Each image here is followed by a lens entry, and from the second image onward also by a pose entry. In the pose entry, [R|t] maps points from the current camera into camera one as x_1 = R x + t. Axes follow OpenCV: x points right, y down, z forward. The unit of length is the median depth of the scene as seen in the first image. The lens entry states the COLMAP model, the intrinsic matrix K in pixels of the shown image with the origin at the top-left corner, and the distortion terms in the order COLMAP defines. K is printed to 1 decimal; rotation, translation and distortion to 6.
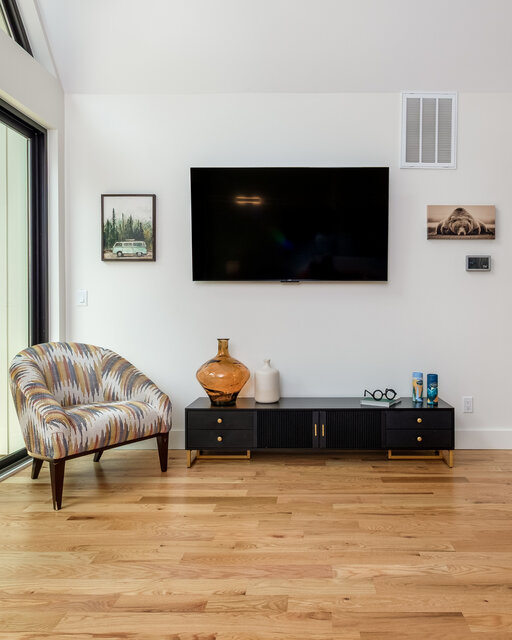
lens RADIAL K [[465.0, 0, 301.4], [0, 465.0, 319.8], [0, 0, 1]] dist [0.003972, 0.002523]
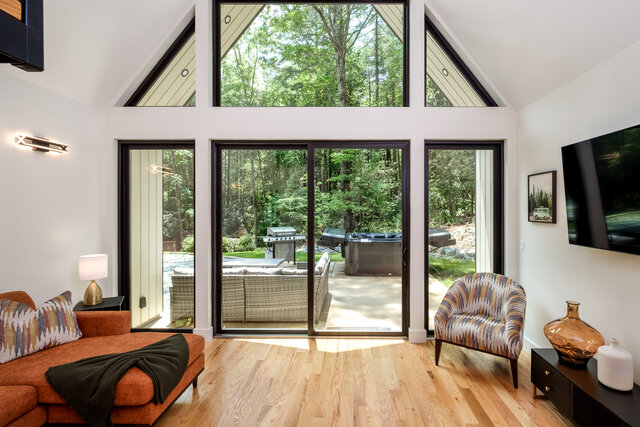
lens RADIAL K [[300.8, 0, 346.9], [0, 300.8, 210.9], [0, 0, 1]] dist [-0.001323, -0.001867]
pose [[0.011762, 0.012367, -0.999854, 0.505035], [-0.020359, 0.999719, 0.012126, -0.165937], [0.999724, 0.020213, 0.012011, 0.450614]]
